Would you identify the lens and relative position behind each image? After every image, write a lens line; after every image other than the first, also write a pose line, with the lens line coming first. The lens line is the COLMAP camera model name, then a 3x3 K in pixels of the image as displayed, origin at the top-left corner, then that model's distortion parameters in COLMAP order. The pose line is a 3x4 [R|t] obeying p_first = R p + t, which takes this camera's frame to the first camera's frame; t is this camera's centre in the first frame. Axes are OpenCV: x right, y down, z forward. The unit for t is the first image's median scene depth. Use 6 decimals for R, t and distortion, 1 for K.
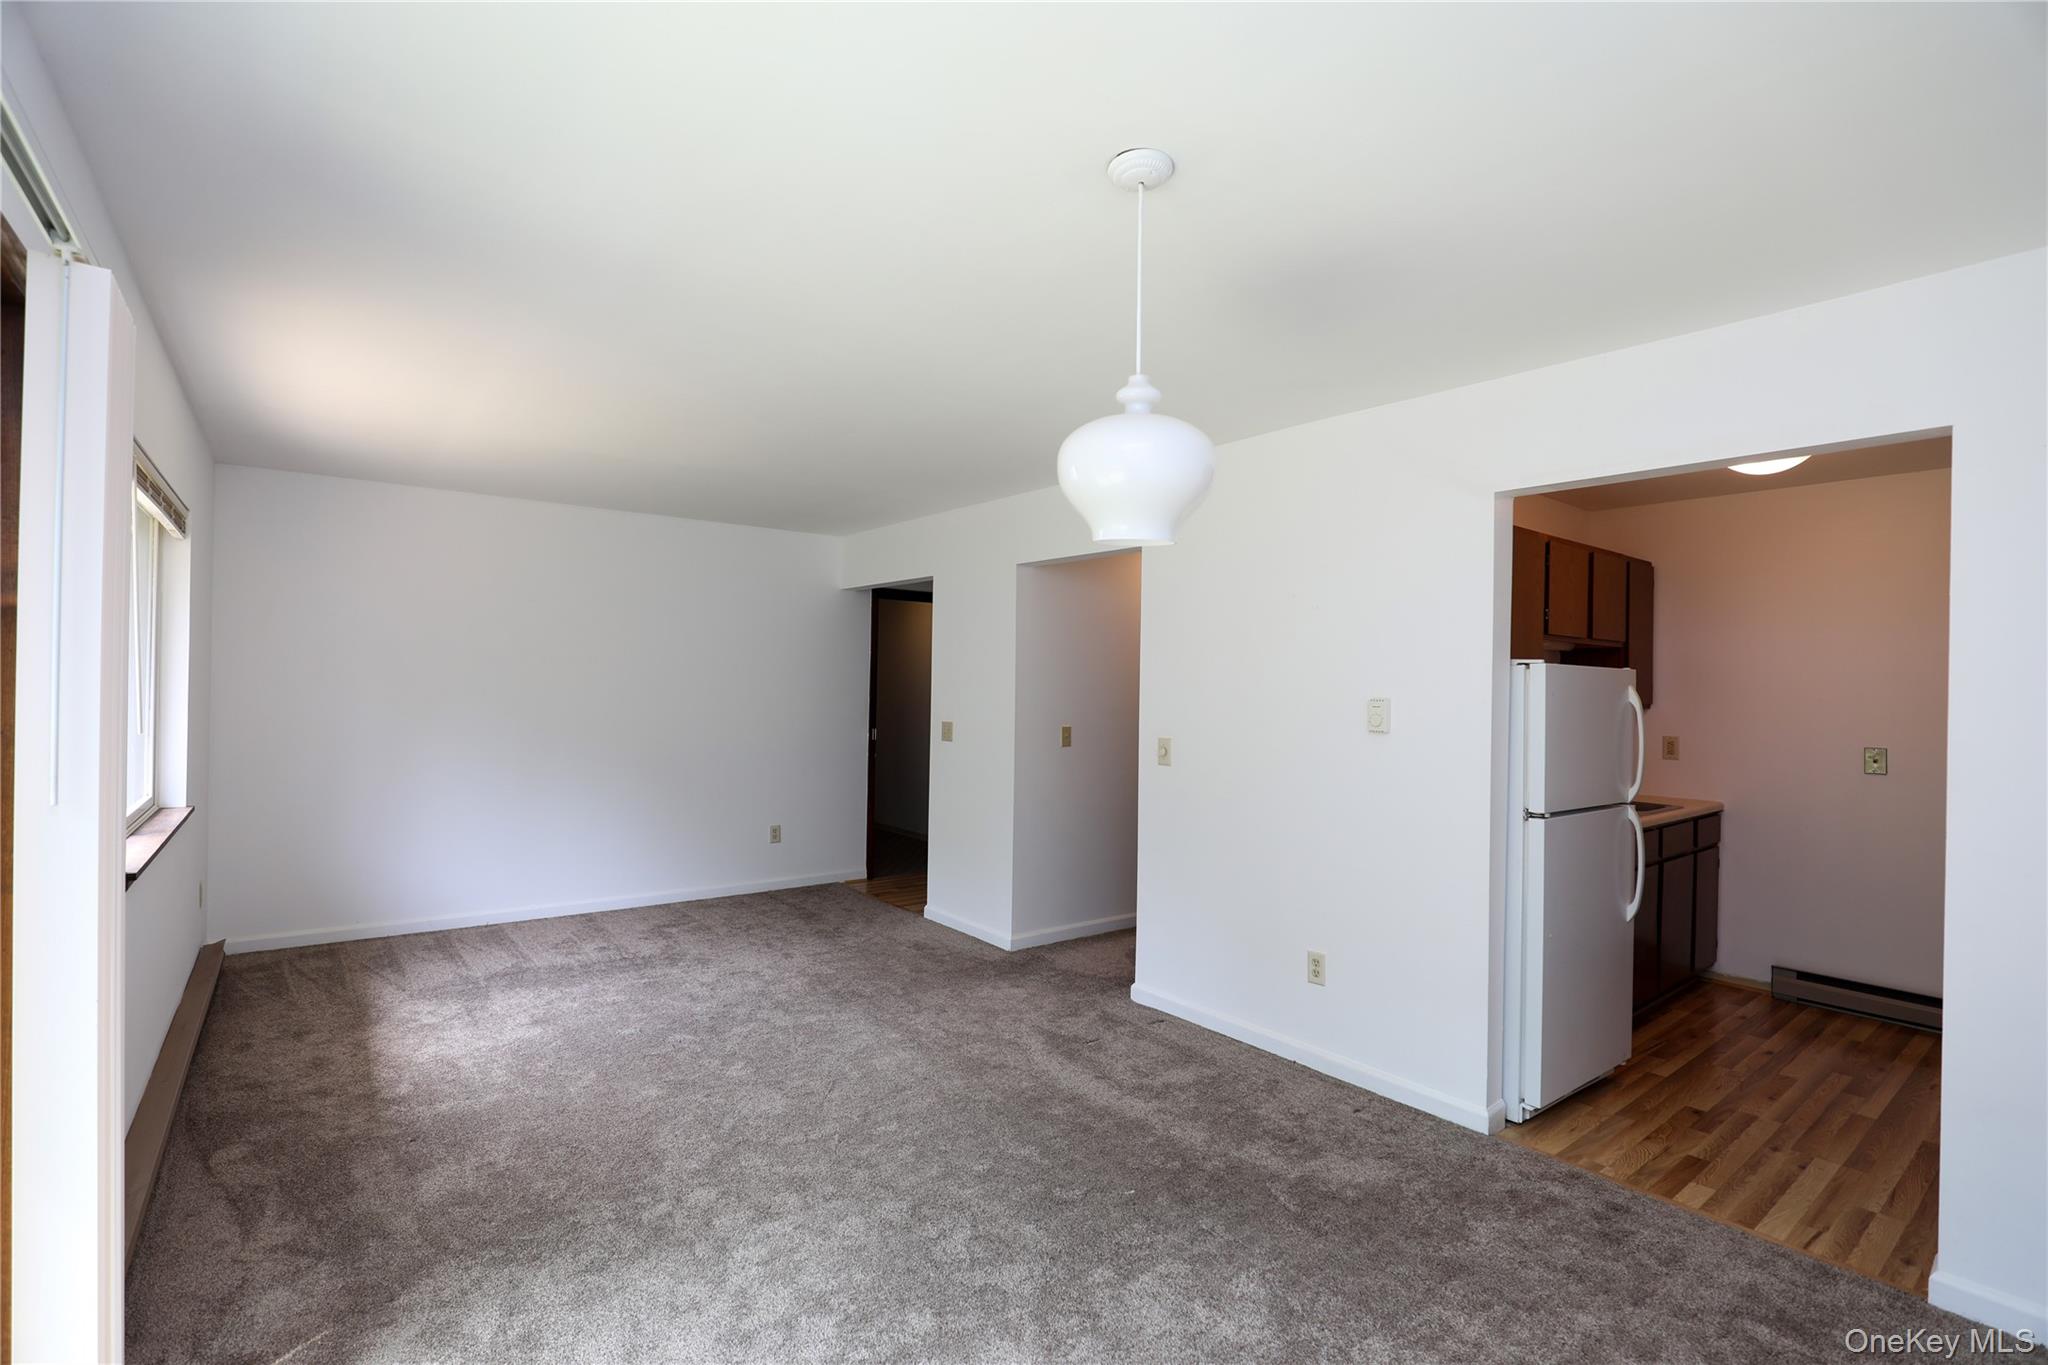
lens RADIAL K [[939.3, 0, 1013.8], [0, 939.3, 687.1], [0, 0, 1]] dist [-0.037847, 0.008145]
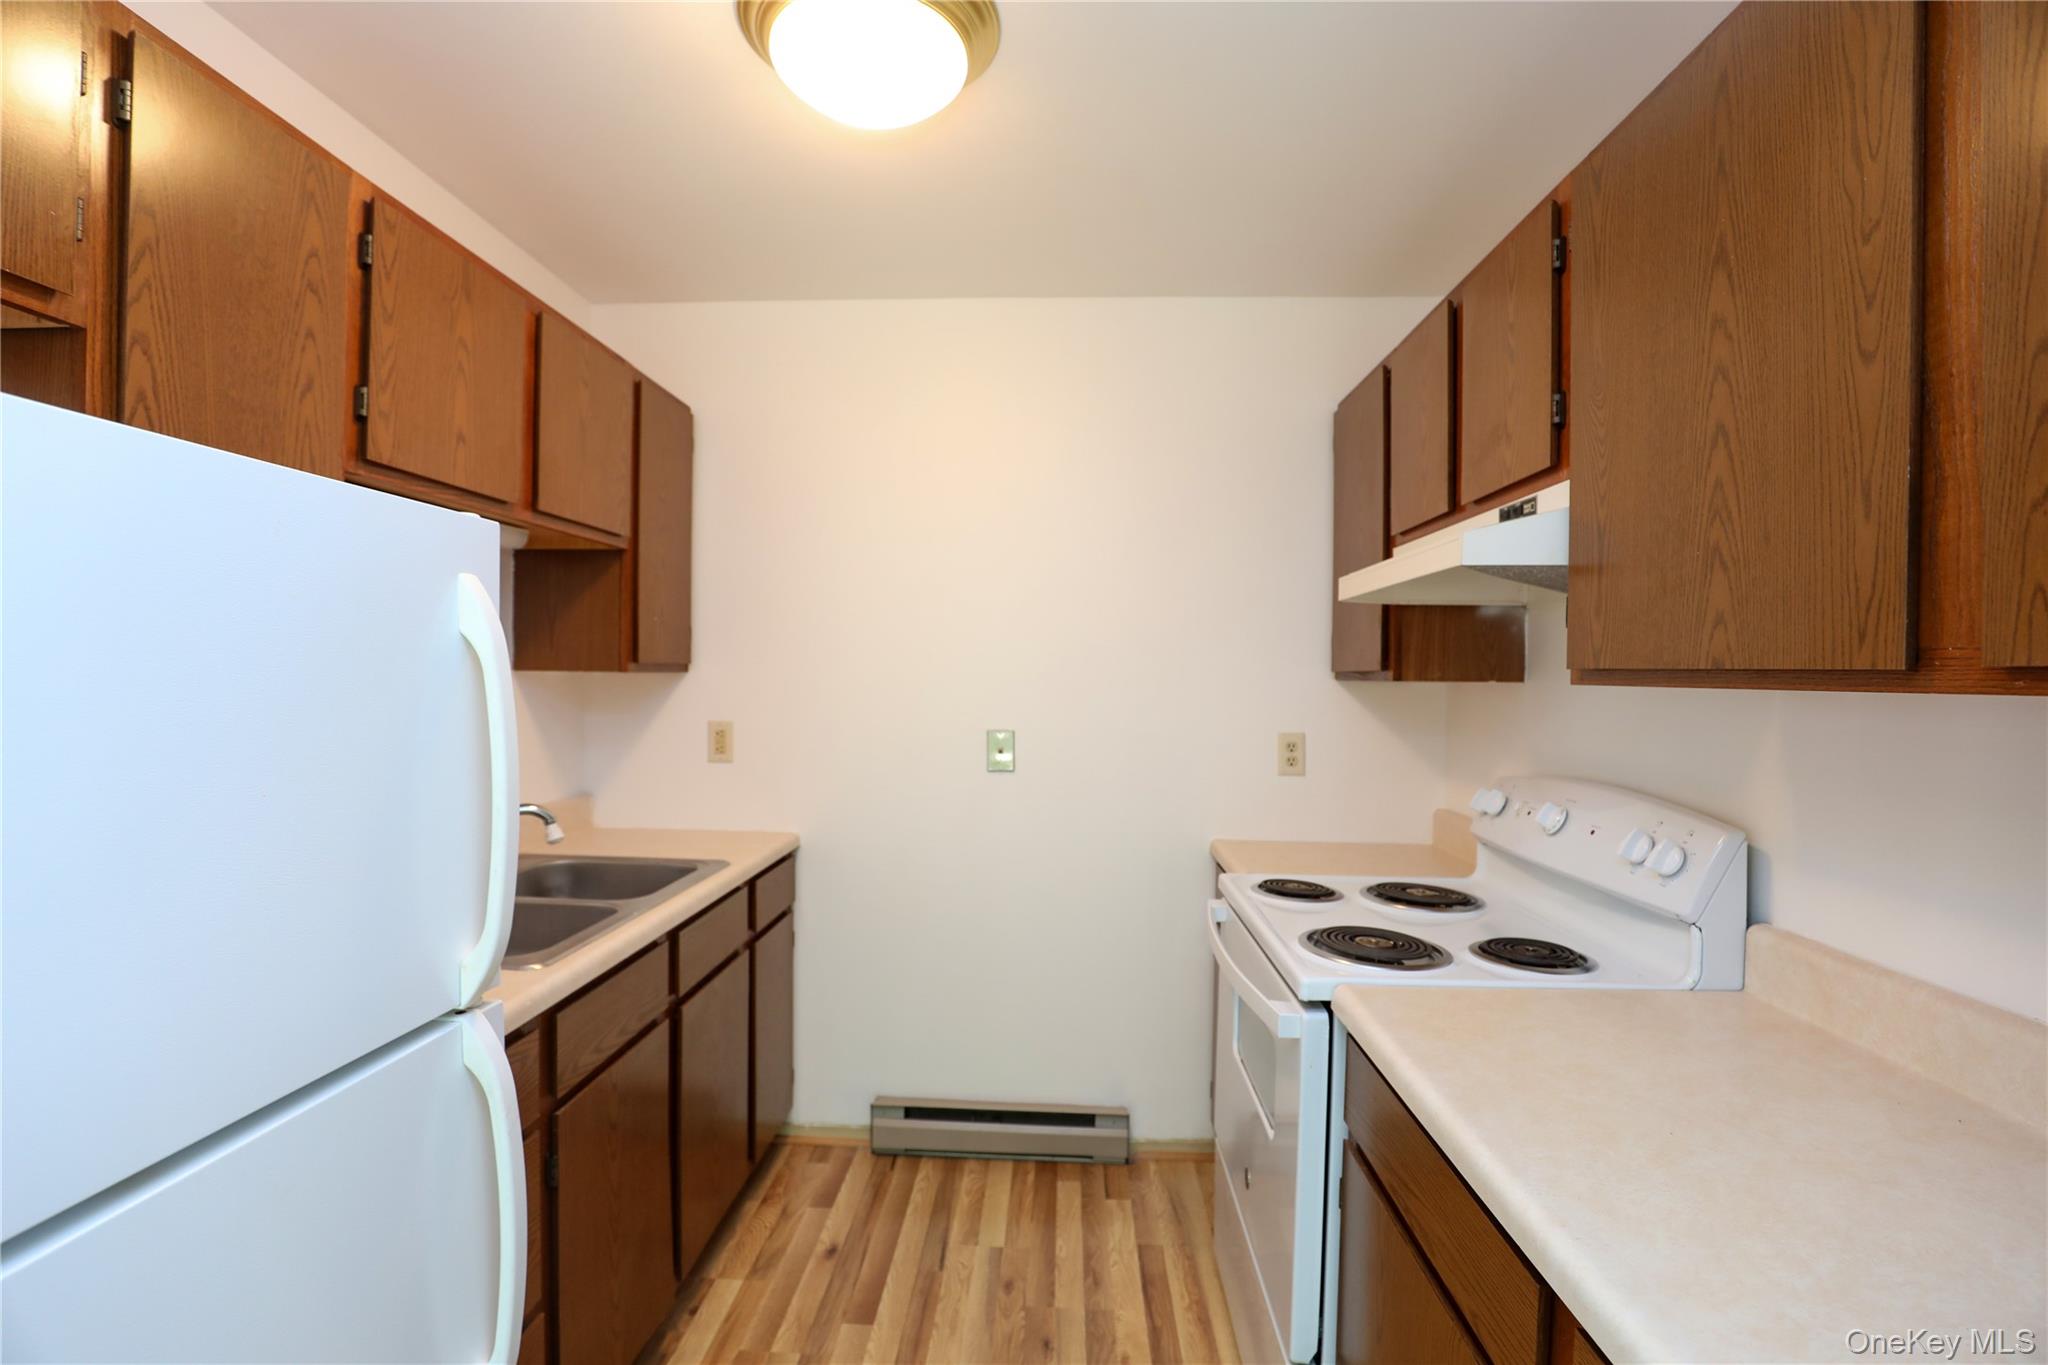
lens RADIAL K [[933.3, 0, 1009.1], [0, 933.3, 674.4], [0, 0, 1]] dist [-0.002084, -0.000328]
pose [[0.654090, -0.009525, 0.756356, 0.453399], [0.002305, 0.999941, 0.010599, 0.021831], [-0.756413, -0.005189, 0.654074, 0.565690]]
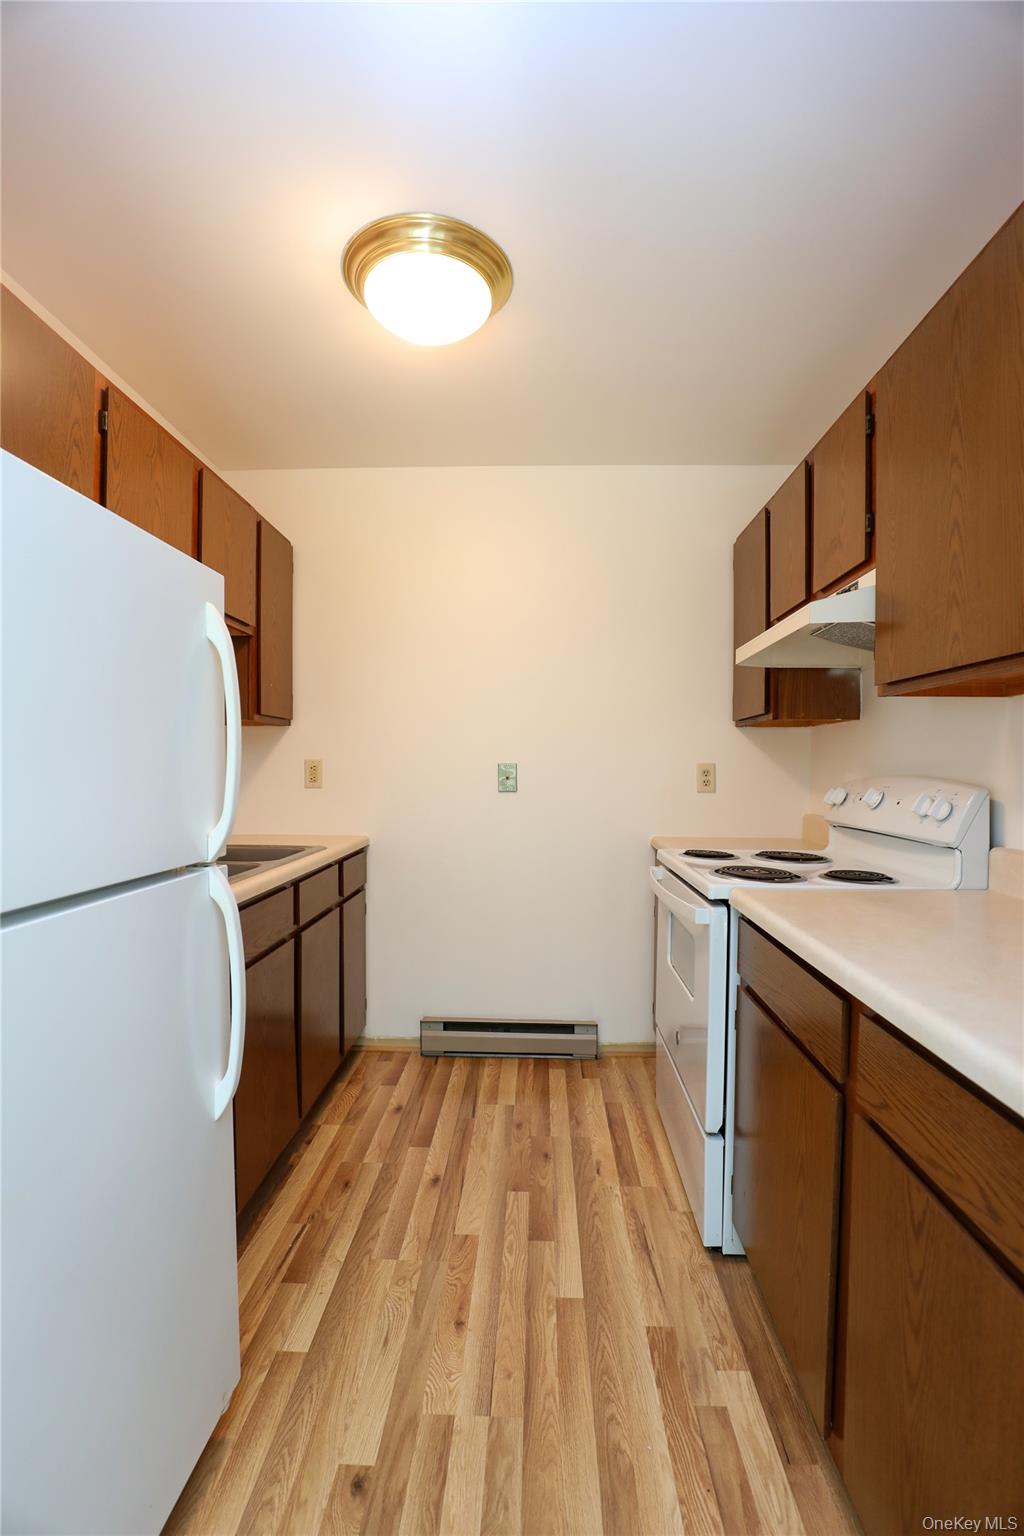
lens RADIAL K [[700.0, 0, 512.0], [0, 700.0, 768.0], [0, 0, 1]] dist [-0.002084, -0.000328]
pose [[0.640295, -0.017567, 0.767928, 0.400076], [0.010845, 0.999846, 0.013830, 0.061760], [-0.768053, -0.000527, 0.640387, 0.537585]]
